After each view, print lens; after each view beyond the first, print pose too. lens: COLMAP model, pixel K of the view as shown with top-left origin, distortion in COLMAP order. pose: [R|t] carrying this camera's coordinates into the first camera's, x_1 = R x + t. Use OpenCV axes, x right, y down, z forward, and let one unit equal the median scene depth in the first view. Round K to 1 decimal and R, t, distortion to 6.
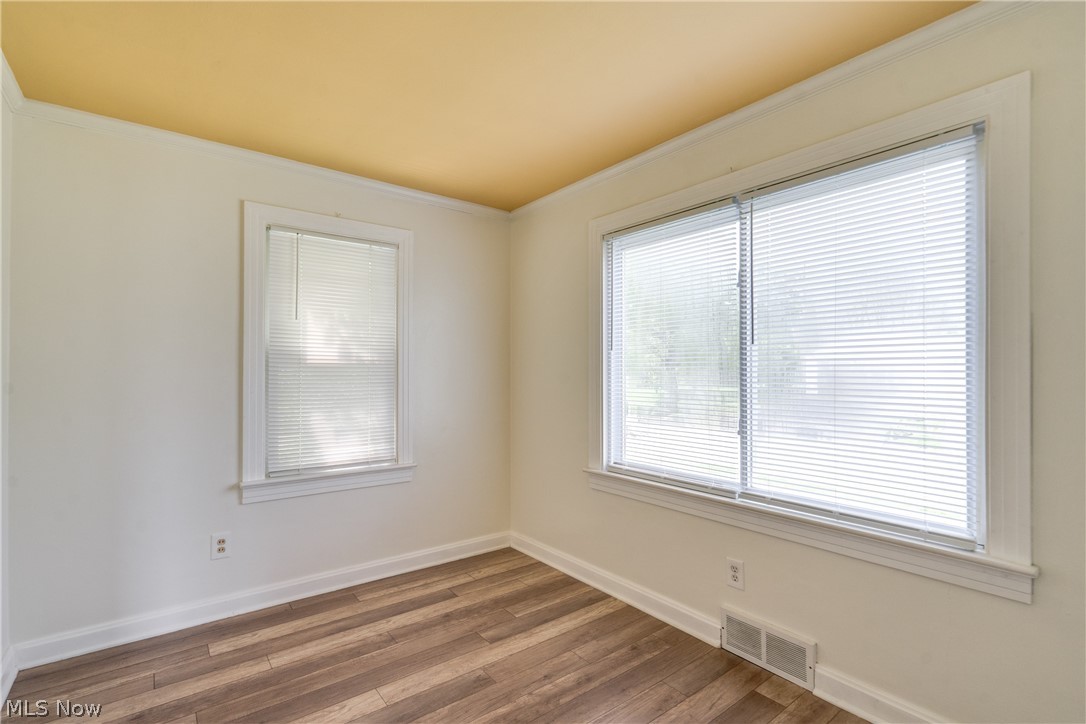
lens RADIAL K [[495.3, 0, 528.2], [0, 495.3, 371.5], [0, 0, 1]] dist [-0.002762, 0.000289]
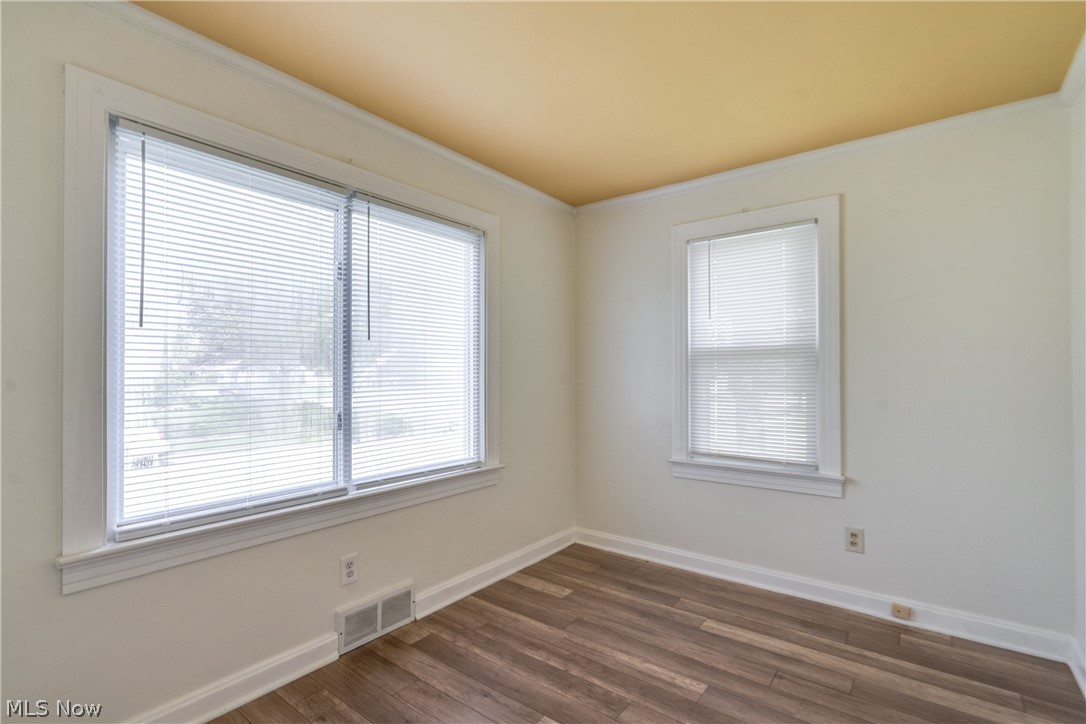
lens RADIAL K [[505.1, 0, 574.5], [0, 505.1, 359.5], [0, 0, 1]] dist [0.000261, 0.000256]
pose [[-0.299877, 0.008513, 0.953940, -0.714684], [-0.013454, 0.999823, -0.013152, -0.006099], [-0.953883, -0.016778, -0.299709, 0.914643]]
